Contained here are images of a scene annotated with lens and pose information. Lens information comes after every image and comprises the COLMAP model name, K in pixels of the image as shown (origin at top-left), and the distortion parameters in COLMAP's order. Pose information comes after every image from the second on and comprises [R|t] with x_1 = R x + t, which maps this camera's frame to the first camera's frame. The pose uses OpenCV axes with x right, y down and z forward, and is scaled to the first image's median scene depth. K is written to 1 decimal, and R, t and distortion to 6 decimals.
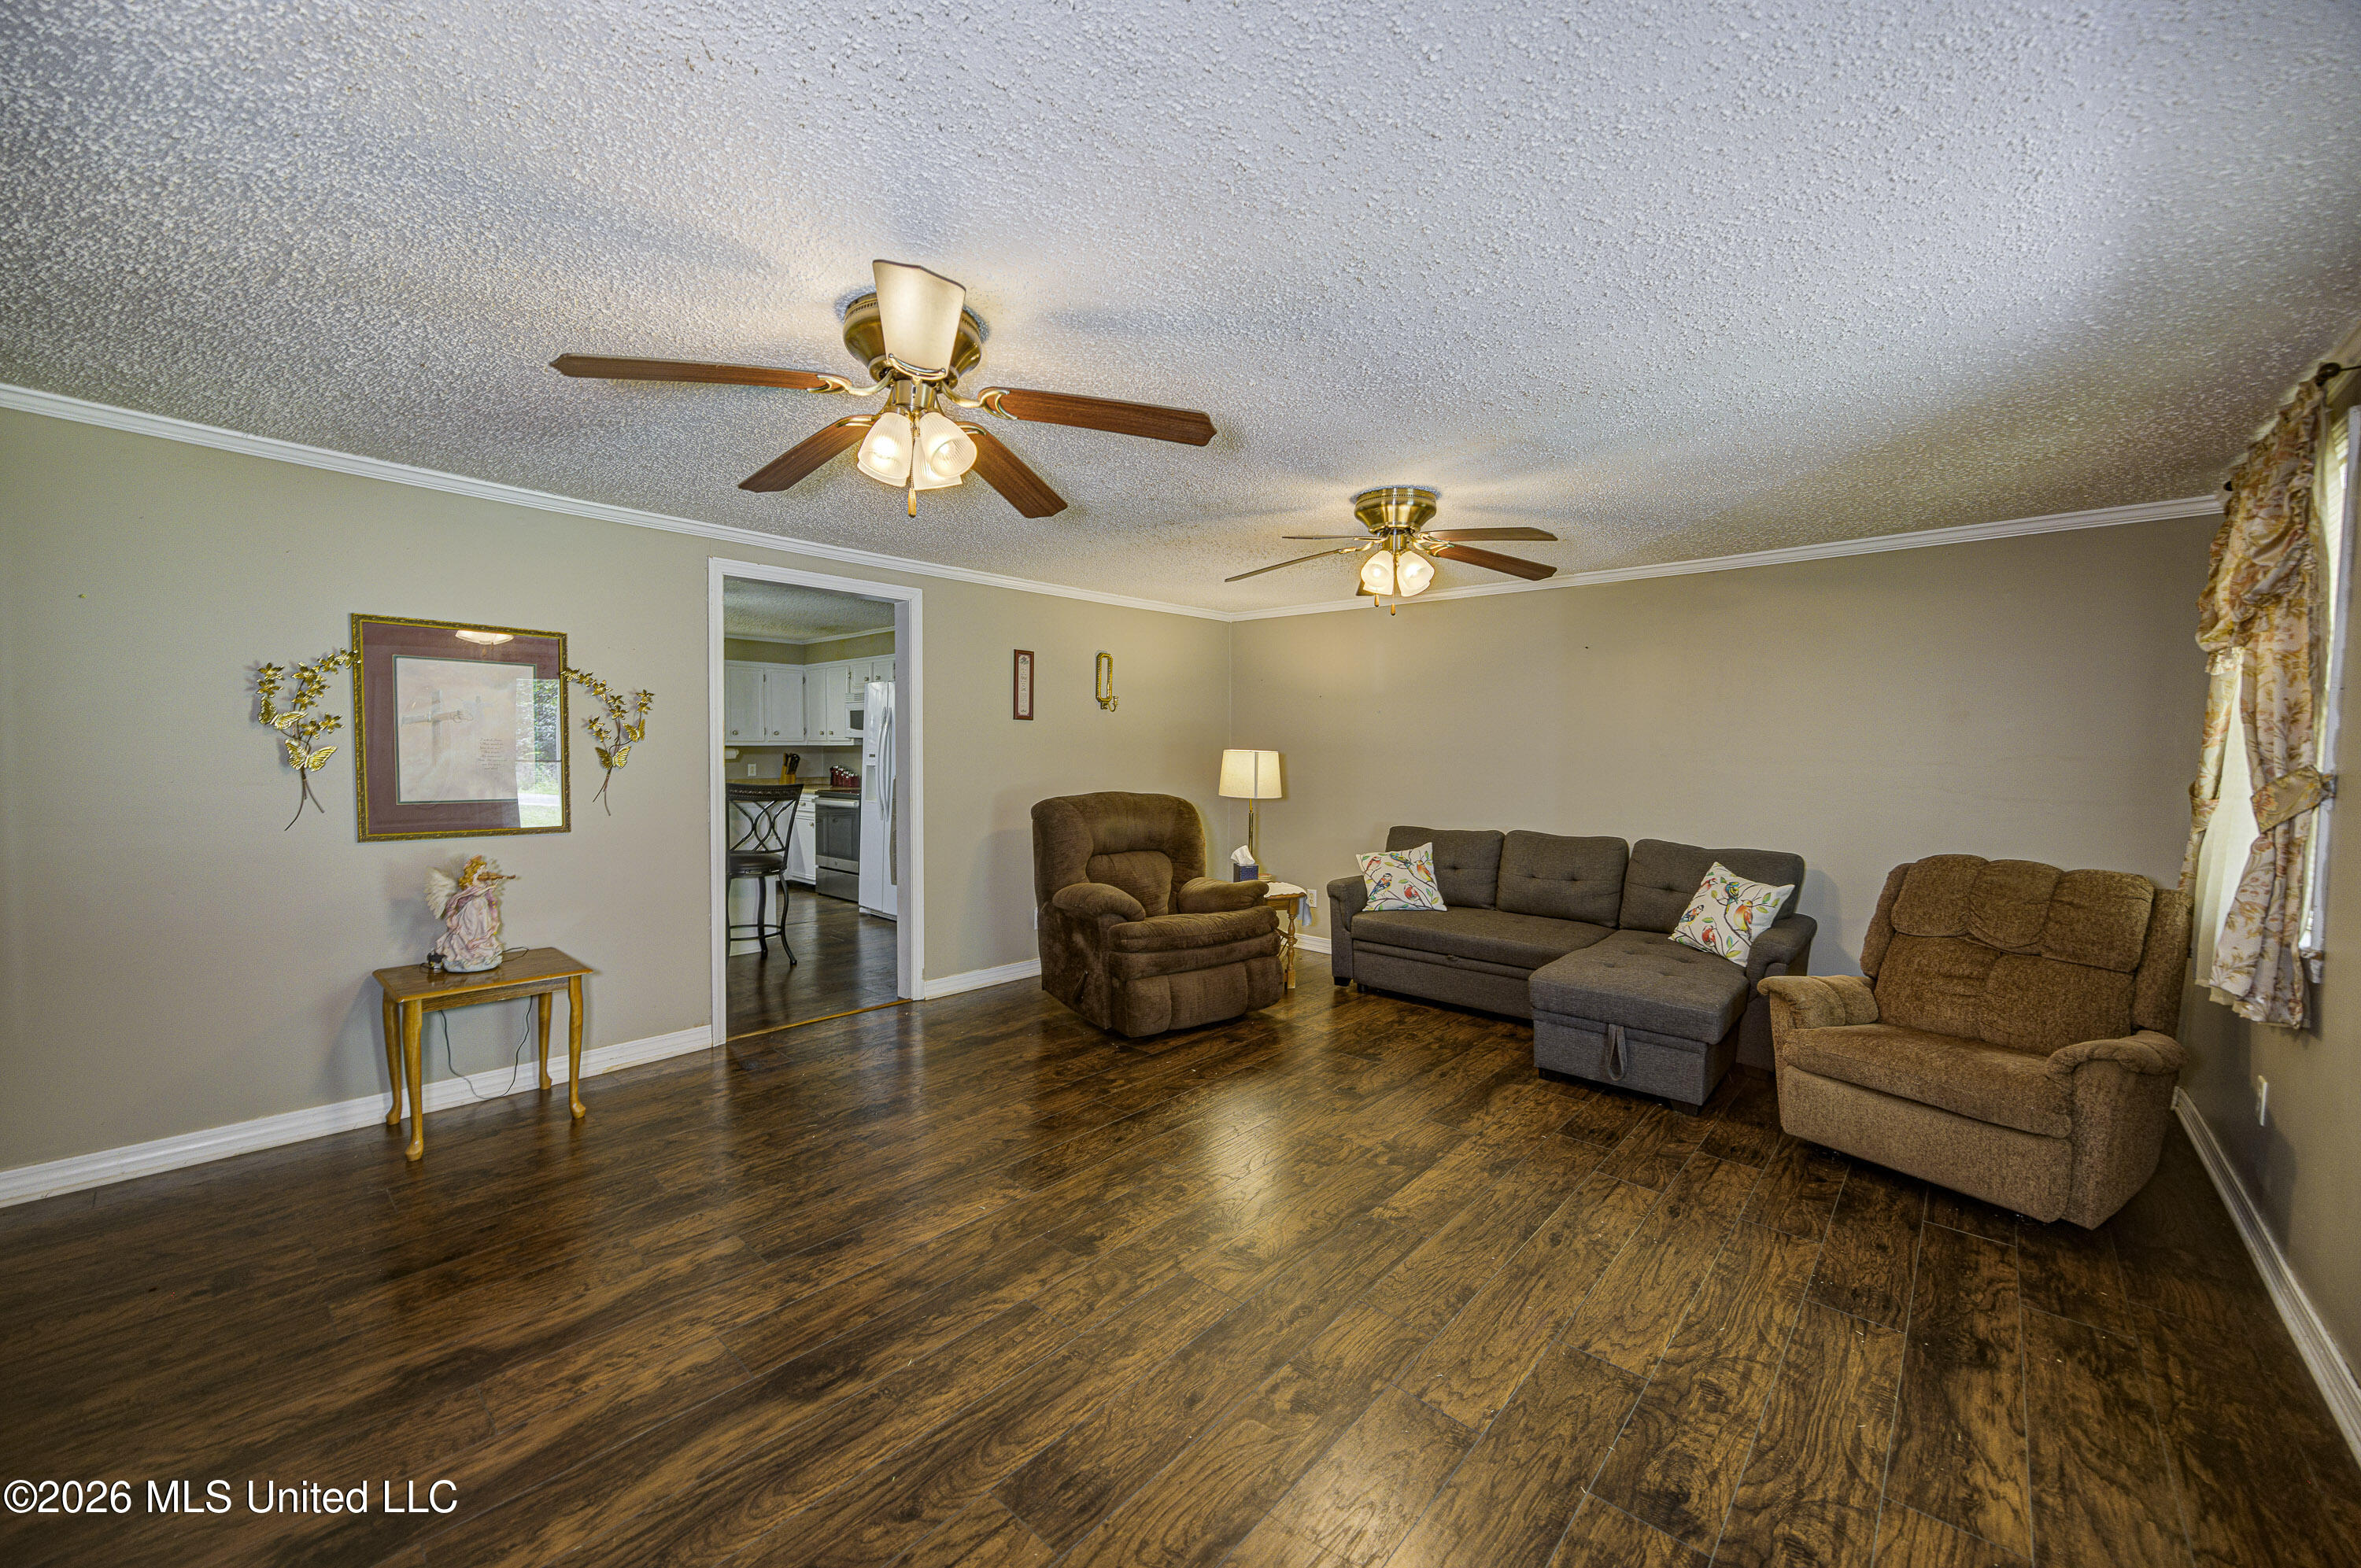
lens RADIAL K [[908.9, 0, 1174.2], [0, 908.9, 798.4], [0, 0, 1]] dist [-0.000223, -0.000104]
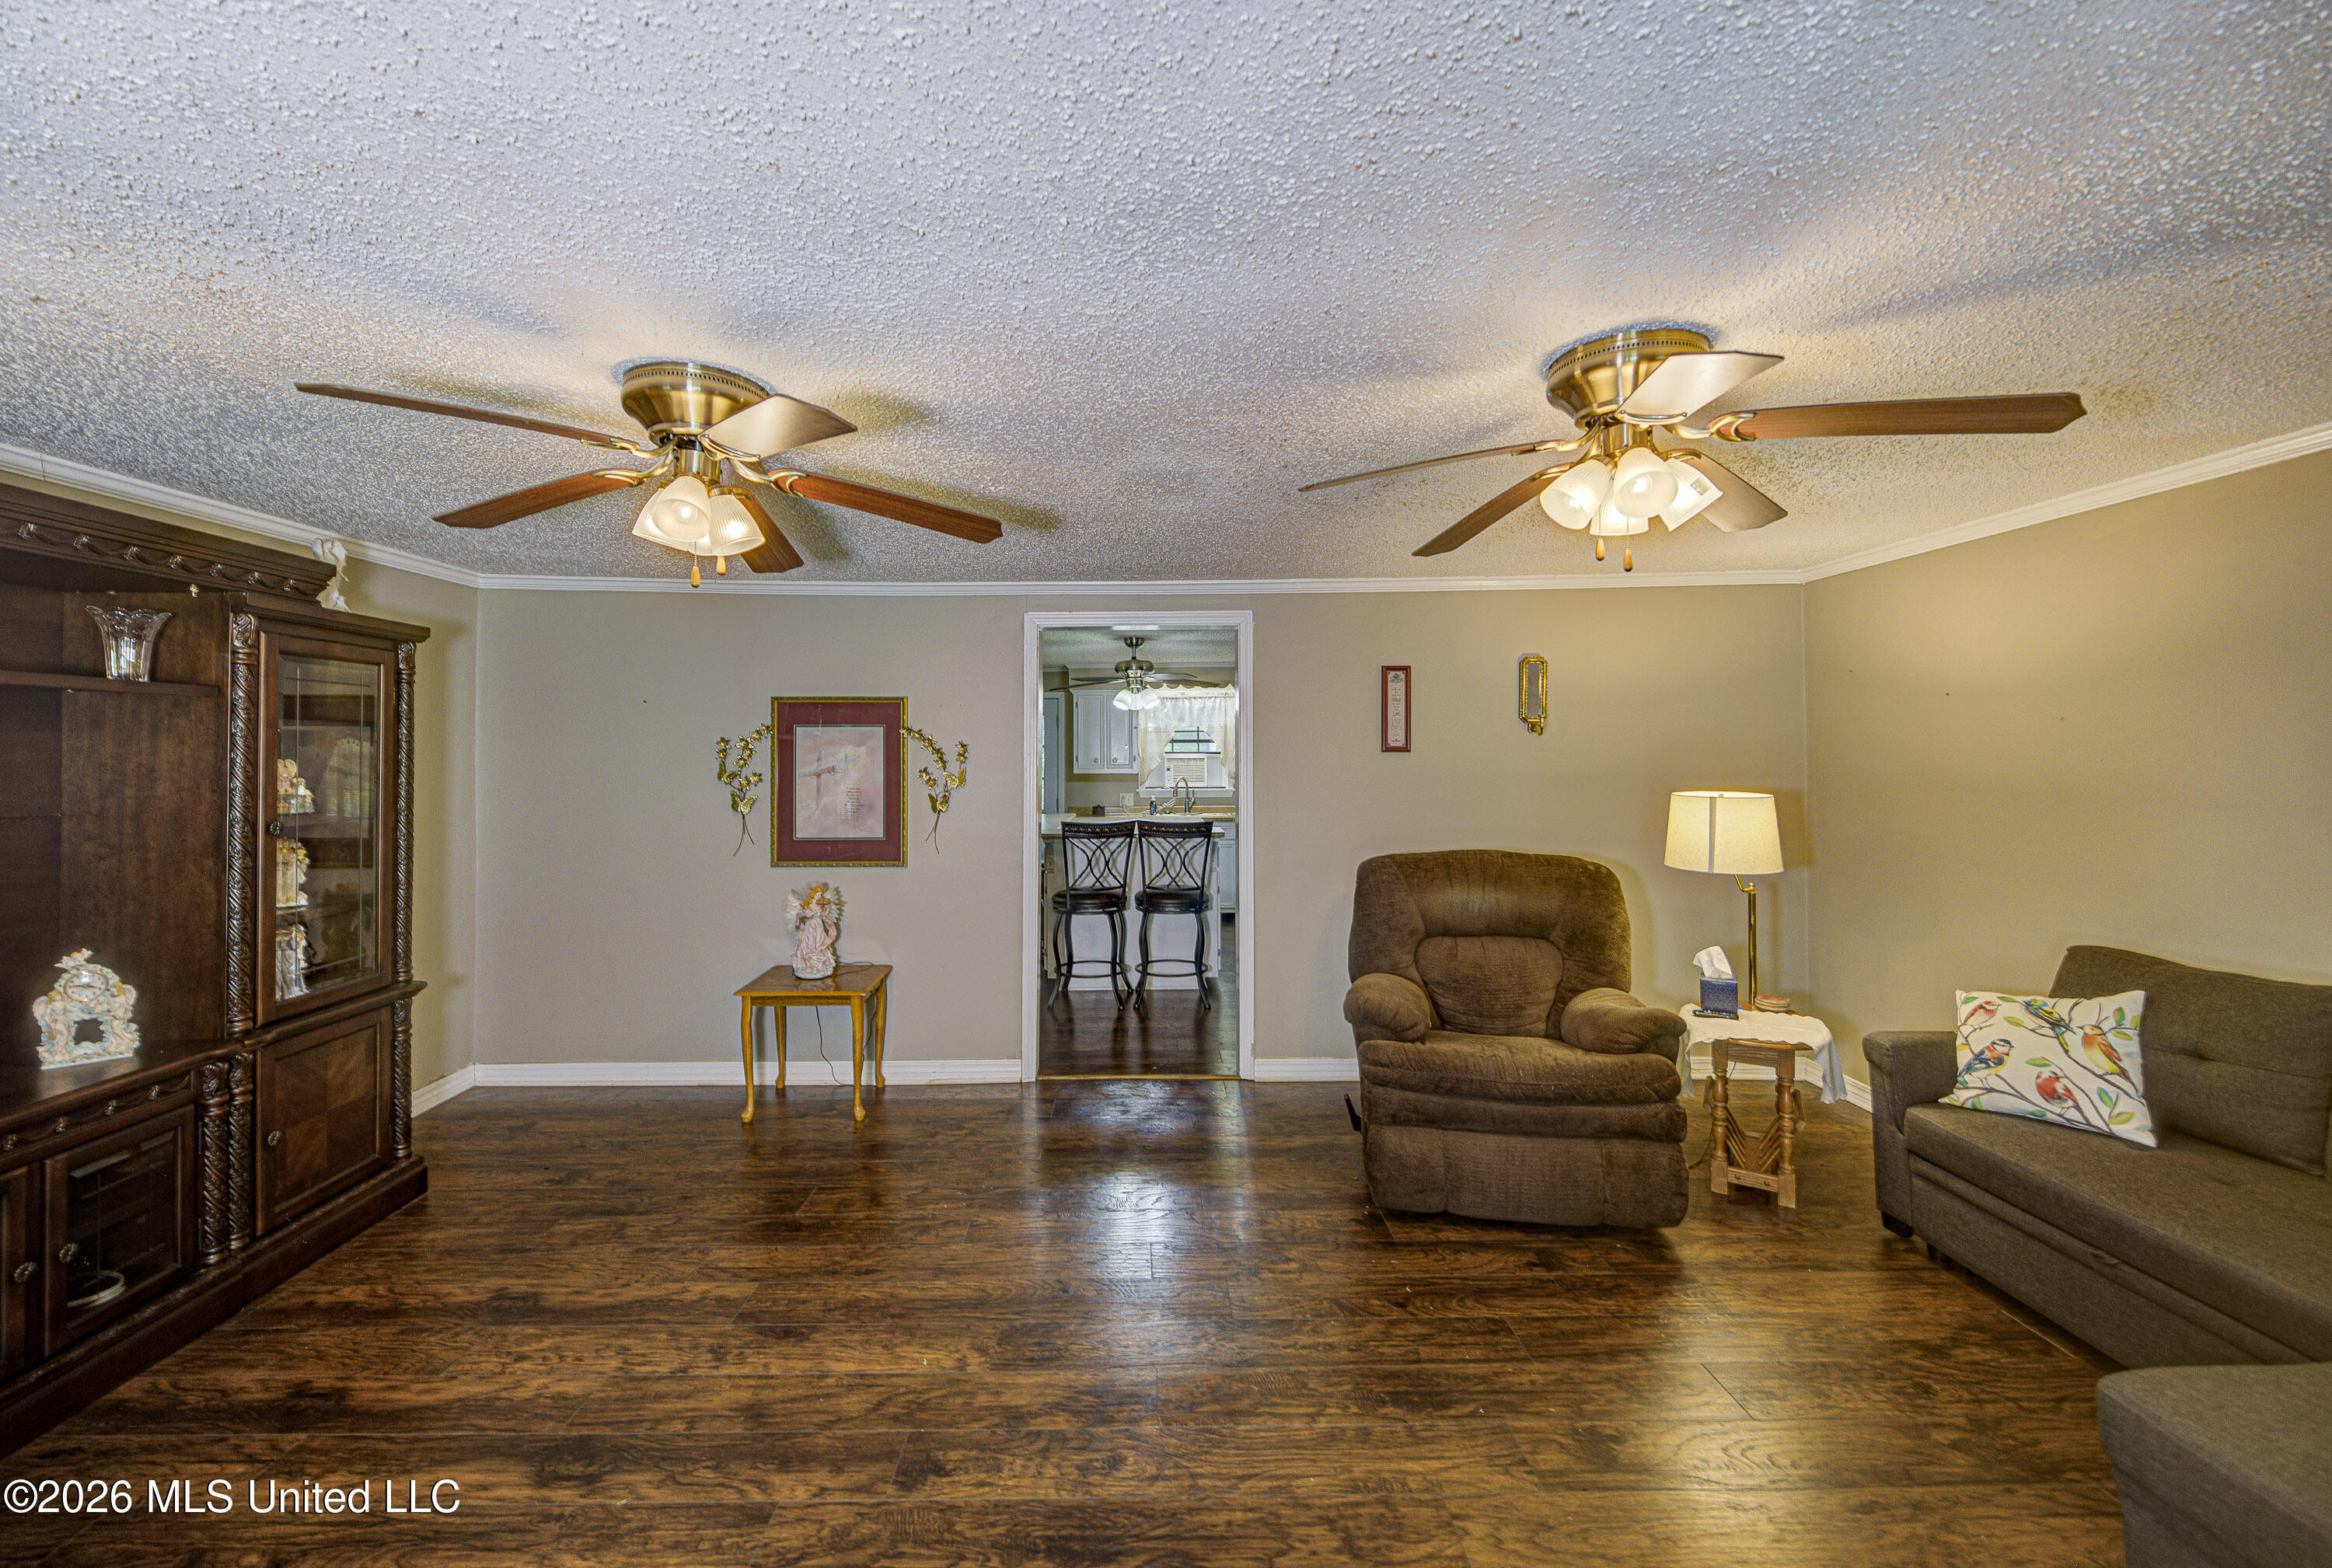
lens RADIAL K [[956.0, 0, 1144.7], [0, 956.0, 755.4], [0, 0, 1]] dist [-0.000003, -0.001581]
pose [[0.674134, -0.017123, -0.738410, 0.393888], [-0.026308, 0.998540, -0.047173, -0.049152], [0.738140, 0.051227, 0.672700, 0.352011]]
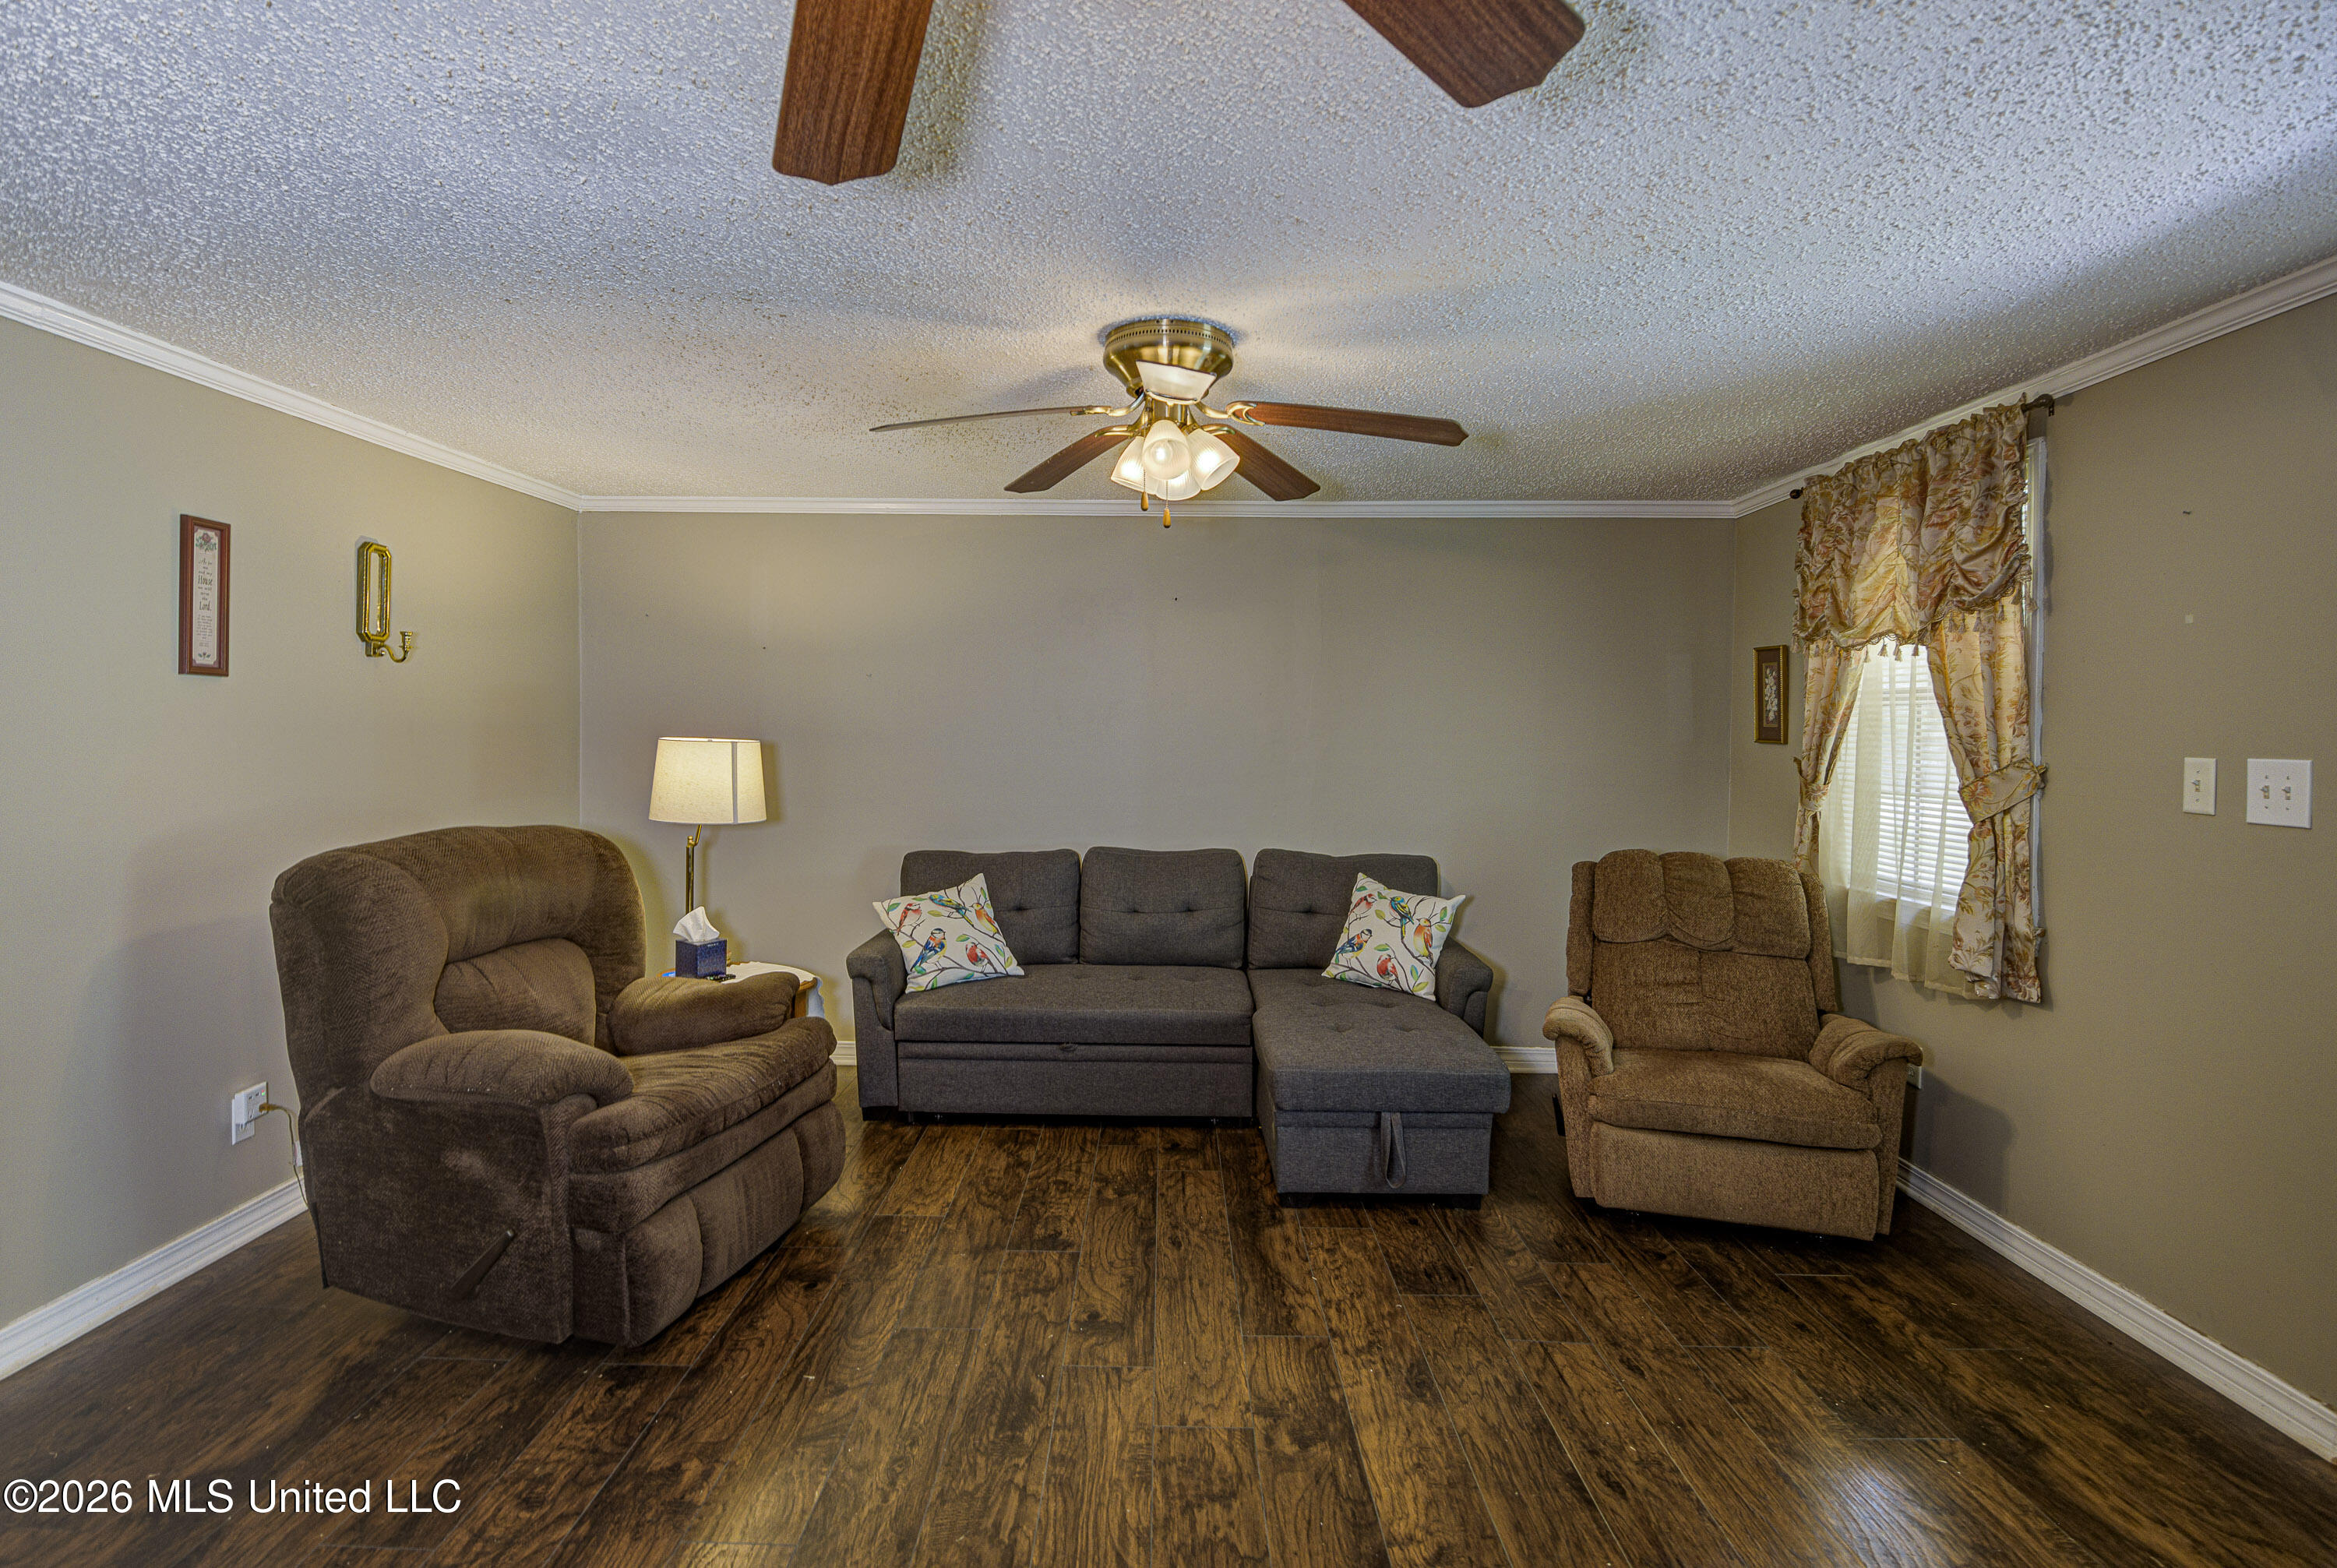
lens RADIAL K [[1162.0, 0, 1145.9], [0, 1162.0, 742.9], [0, 0, 1]] dist [-0.015025, 0.000821]
pose [[0.750917, -0.012855, 0.660271, -0.247826], [0.034576, 0.999205, -0.019869, -0.034597], [-0.659491, 0.037749, 0.750764, 0.360333]]
